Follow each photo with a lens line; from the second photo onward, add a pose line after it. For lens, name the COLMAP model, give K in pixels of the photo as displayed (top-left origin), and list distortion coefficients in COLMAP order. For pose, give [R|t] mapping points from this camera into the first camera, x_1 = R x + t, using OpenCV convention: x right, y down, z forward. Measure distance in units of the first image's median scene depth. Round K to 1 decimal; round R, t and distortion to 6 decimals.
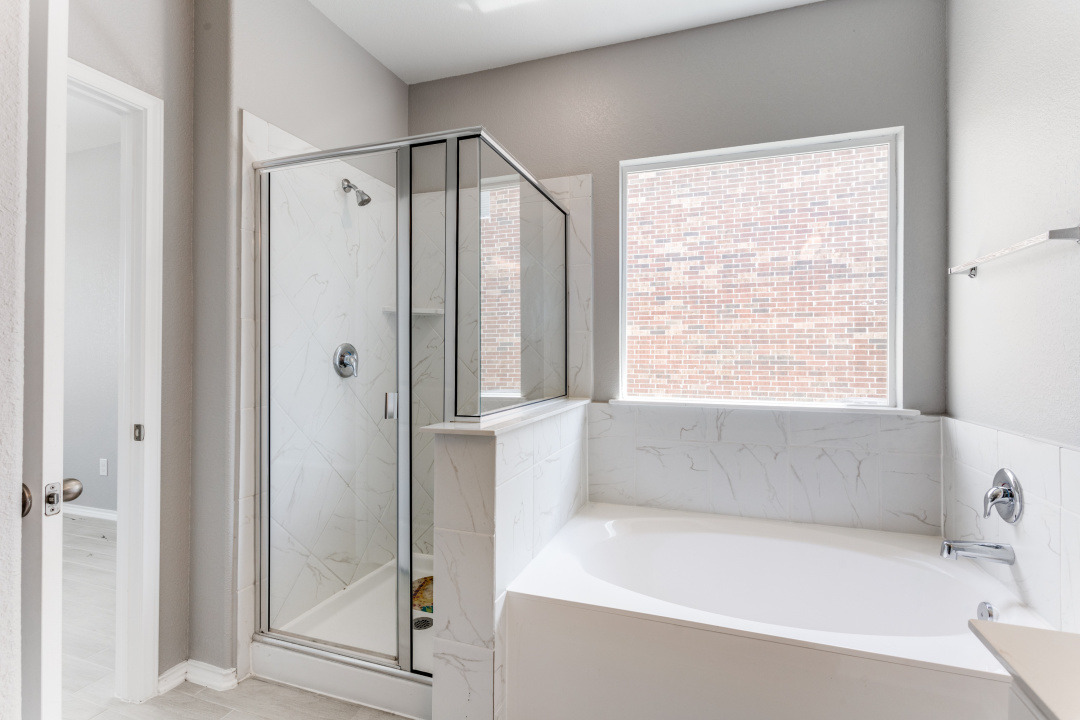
lens RADIAL K [[519.5, 0, 536.4], [0, 519.5, 351.0], [0, 0, 1]] dist [0.003078, -0.000866]
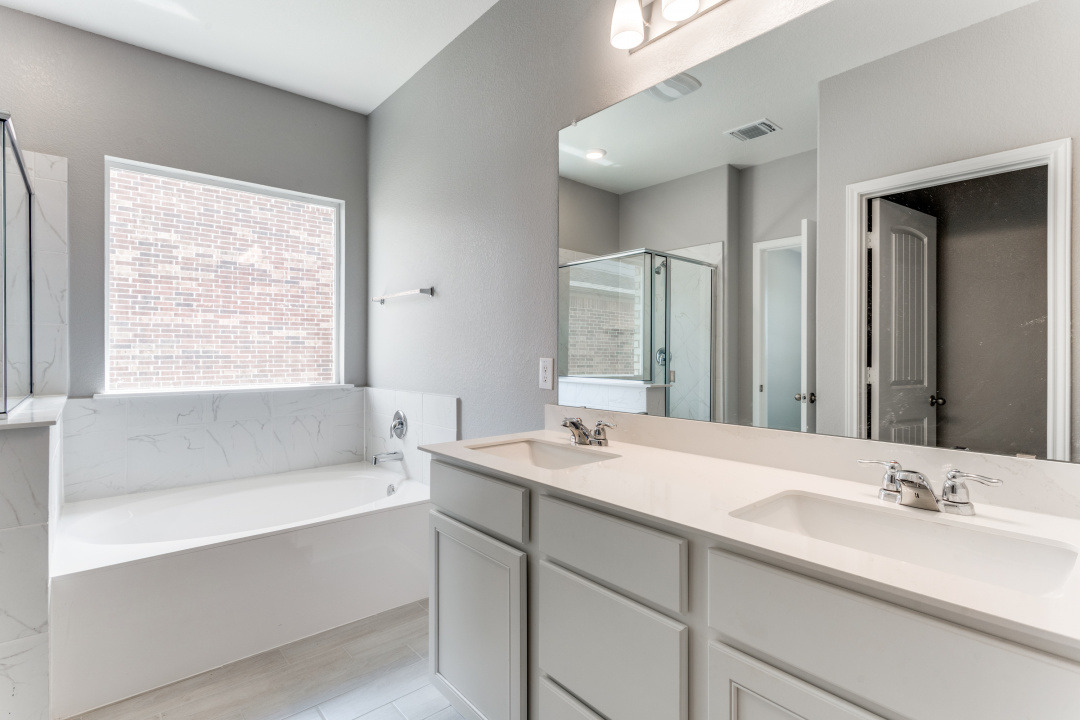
lens RADIAL K [[519.5, 0, 538.9], [0, 519.5, 353.4], [0, 0, 1]] dist [0.003078, -0.000866]
pose [[0.487476, -0.006694, 0.873111, -0.110387], [-0.006377, 0.999917, 0.011227, -0.000414], [-0.873113, -0.011041, 0.487393, -0.078680]]
